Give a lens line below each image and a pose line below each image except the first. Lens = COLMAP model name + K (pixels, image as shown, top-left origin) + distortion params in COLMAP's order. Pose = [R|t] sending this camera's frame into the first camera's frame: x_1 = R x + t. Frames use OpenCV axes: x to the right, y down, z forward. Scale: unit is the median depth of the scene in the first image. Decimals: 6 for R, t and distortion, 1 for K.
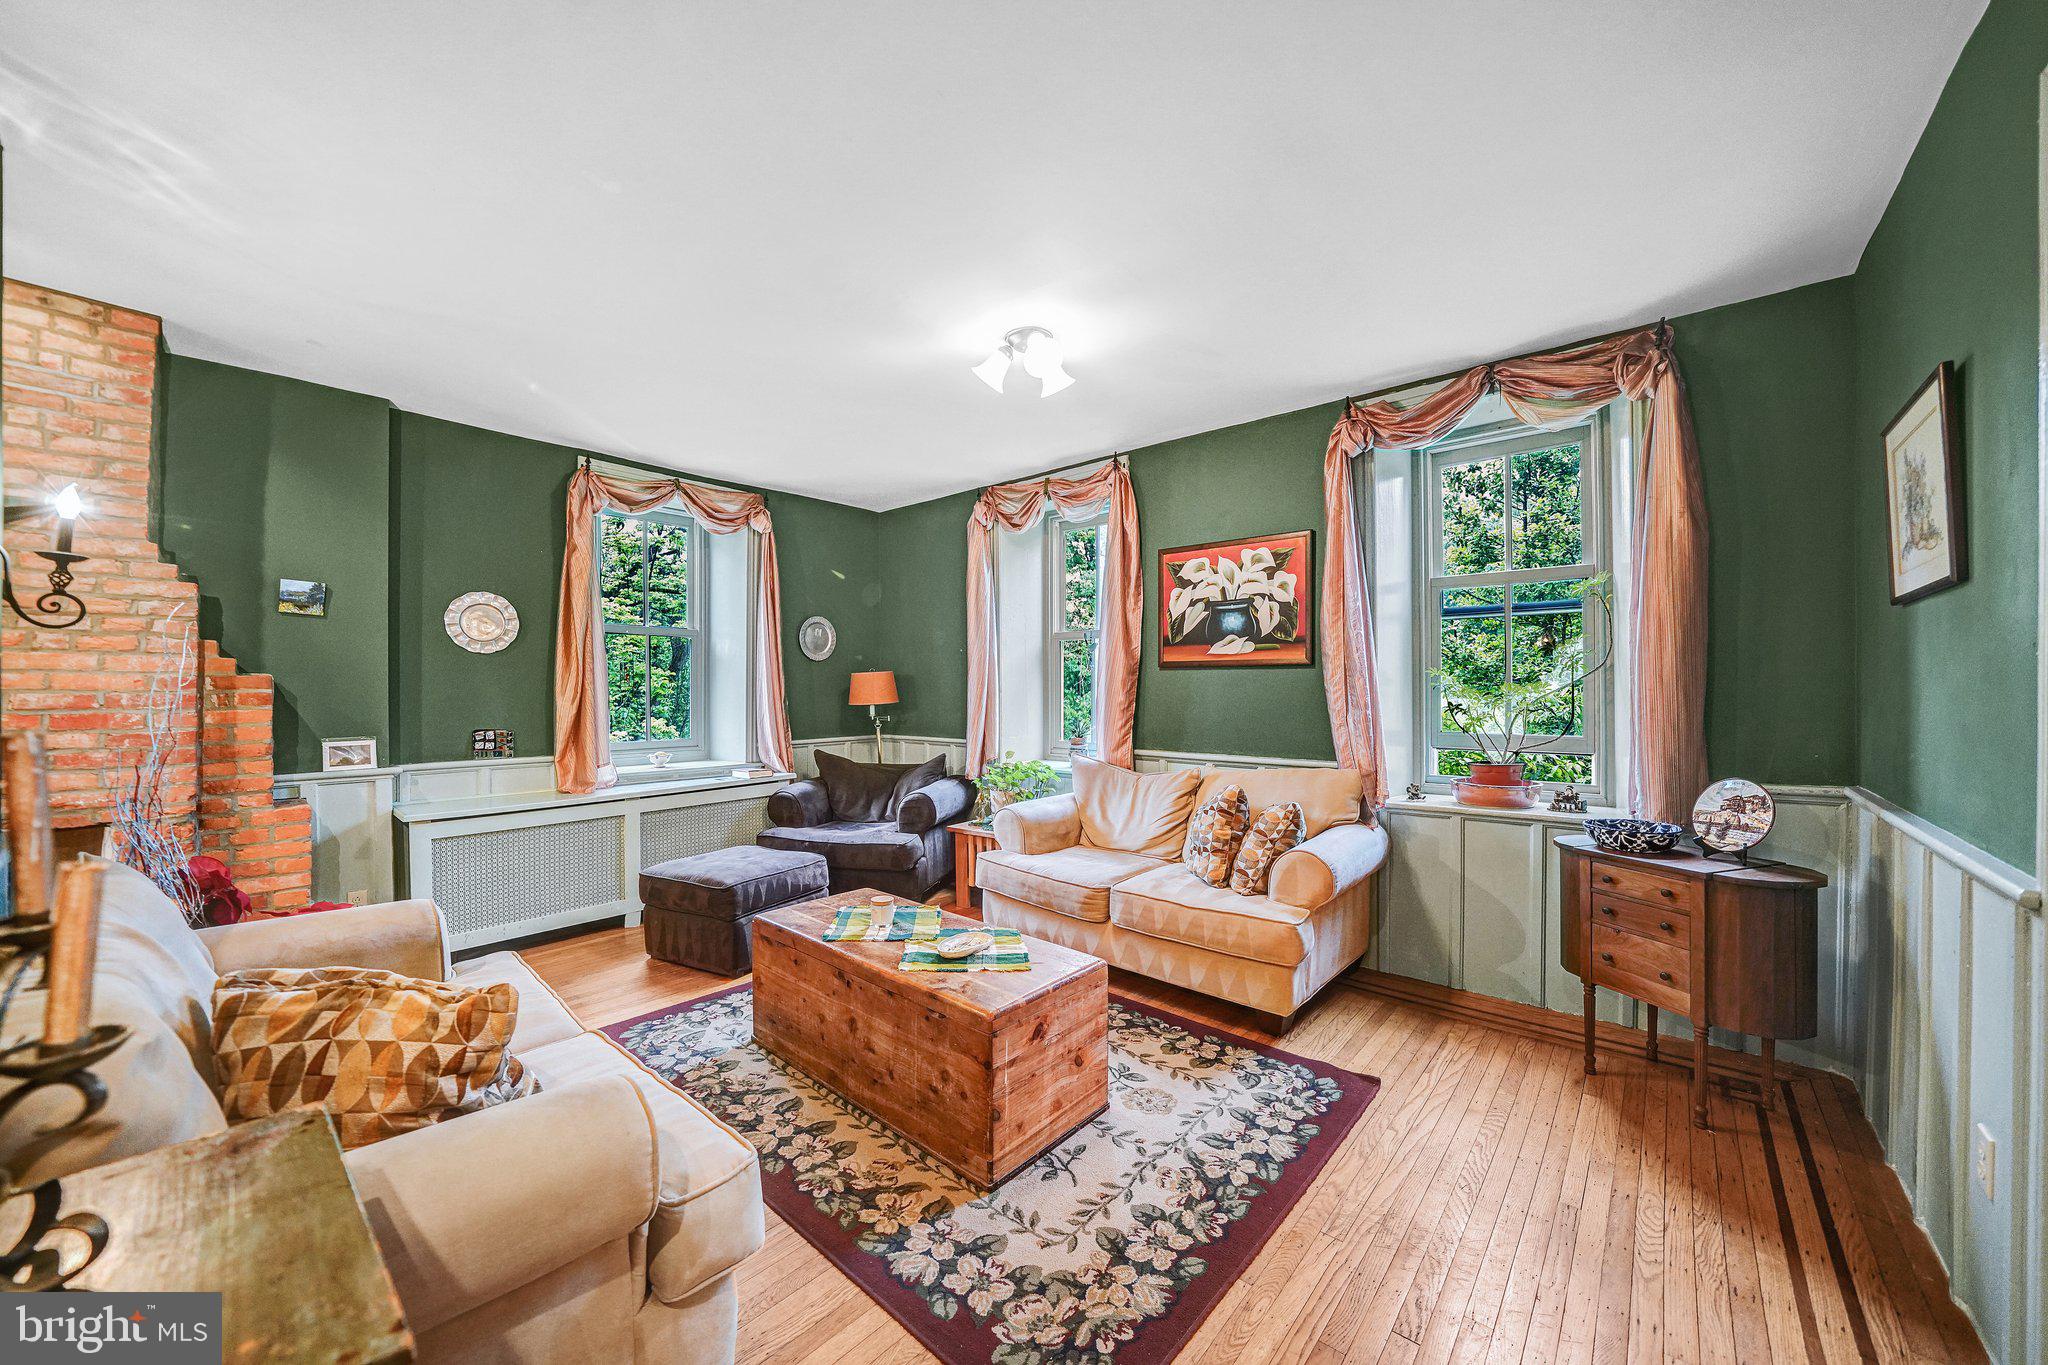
lens RADIAL K [[731.7, 0, 1027.3], [0, 731.7, 684.1], [0, 0, 1]] dist [-0.012703, -0.000017]
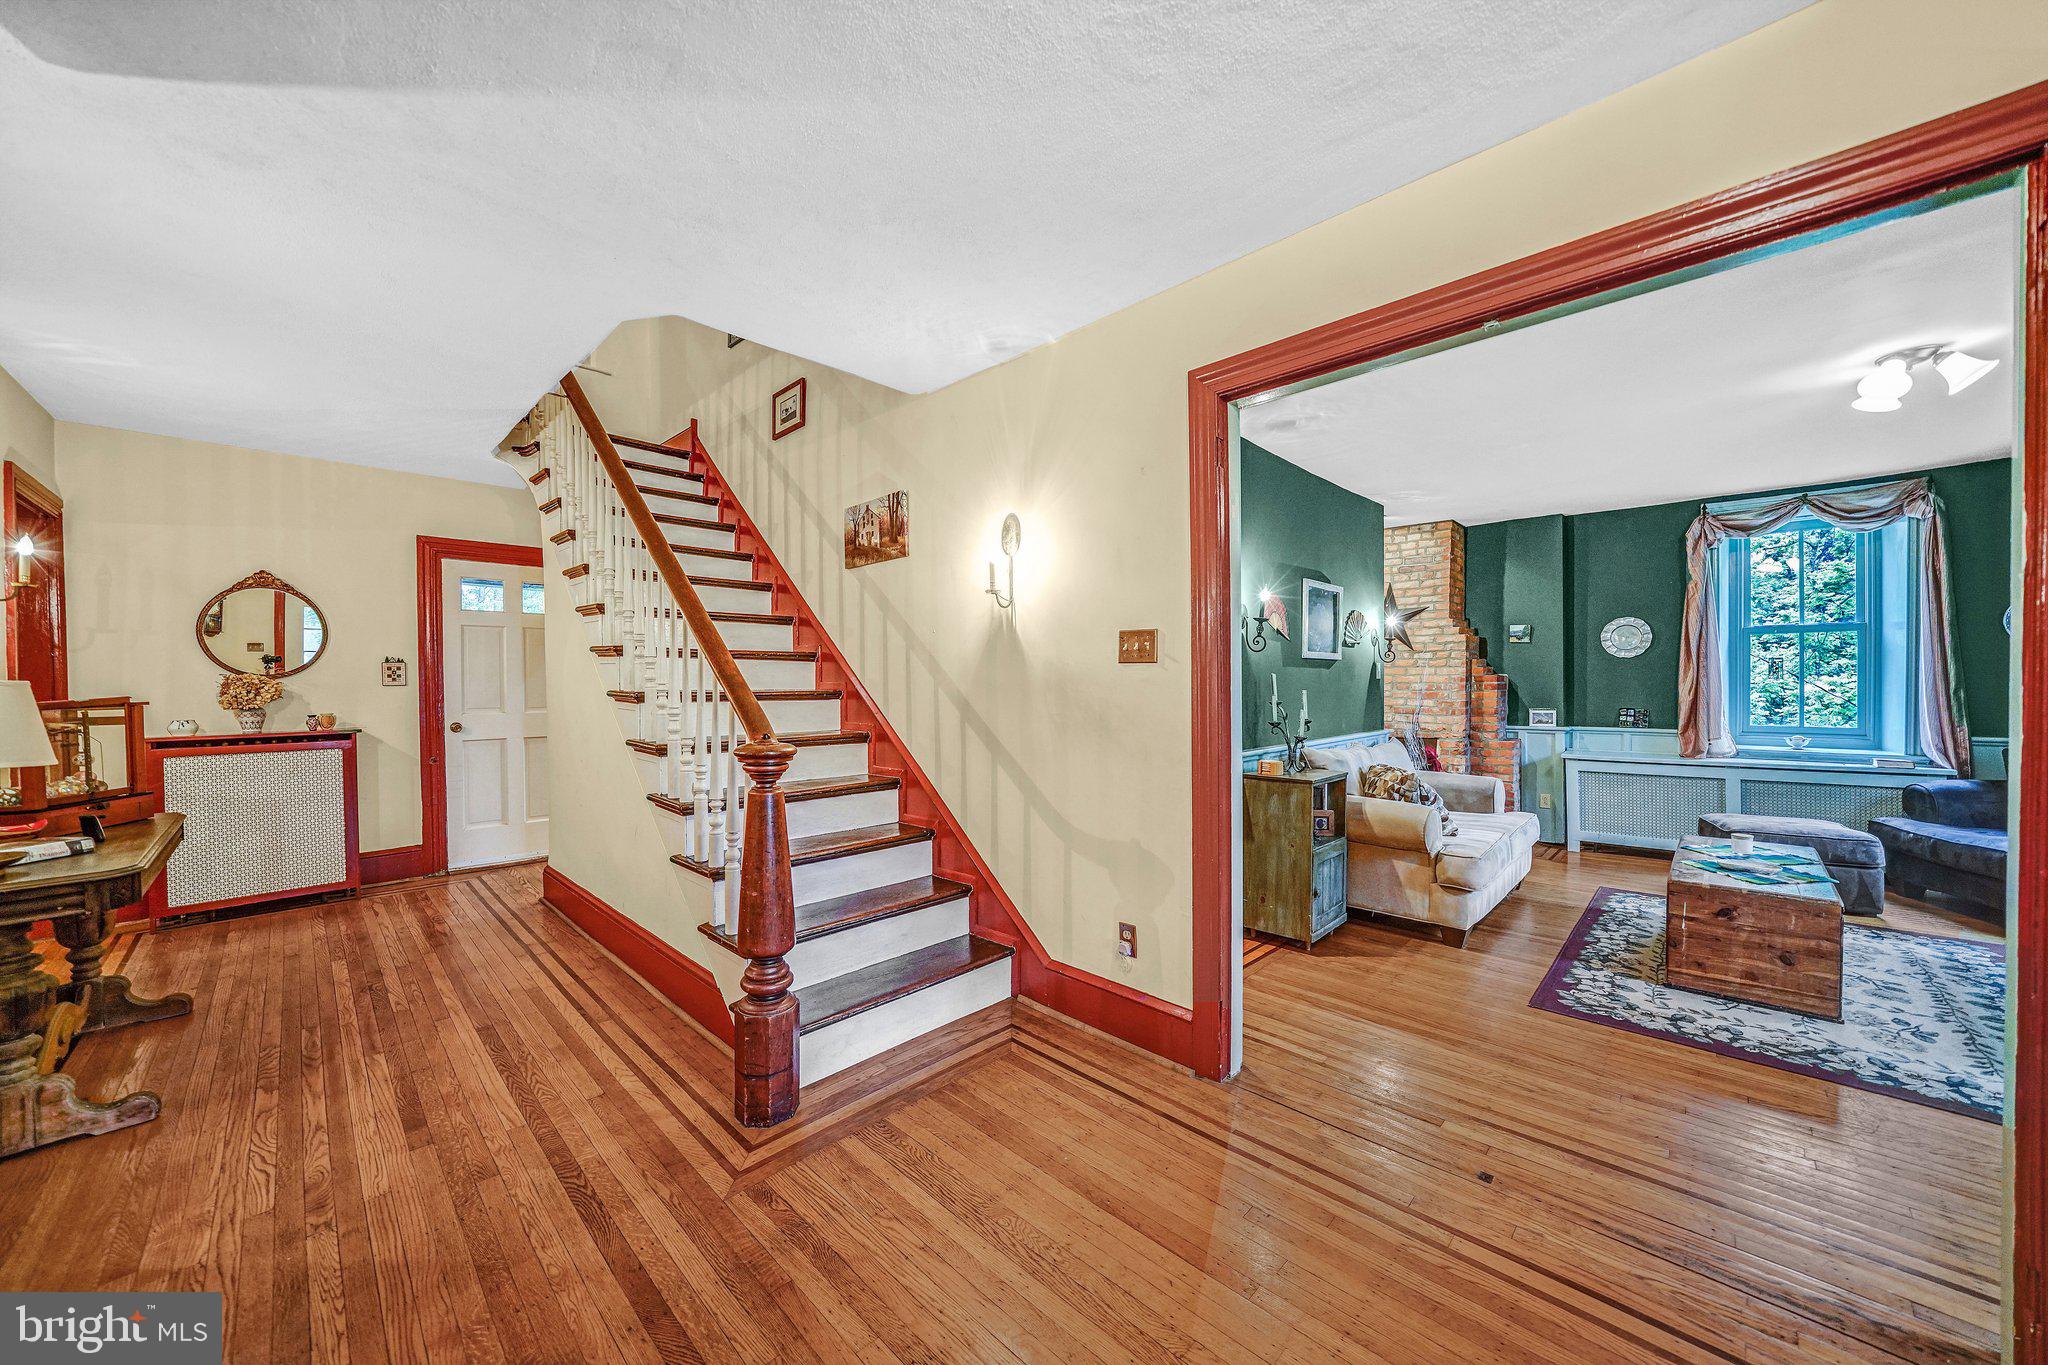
lens RADIAL K [[720.9, 0, 1022.0], [0, 720.9, 689.8], [0, 0, 1]] dist [-0.019291, 0.000704]
pose [[-0.055730, 0.007467, -0.998418, 1.186709], [0.009659, 0.999929, 0.006939, 0.002410], [0.998399, -0.009257, -0.055798, -0.259685]]
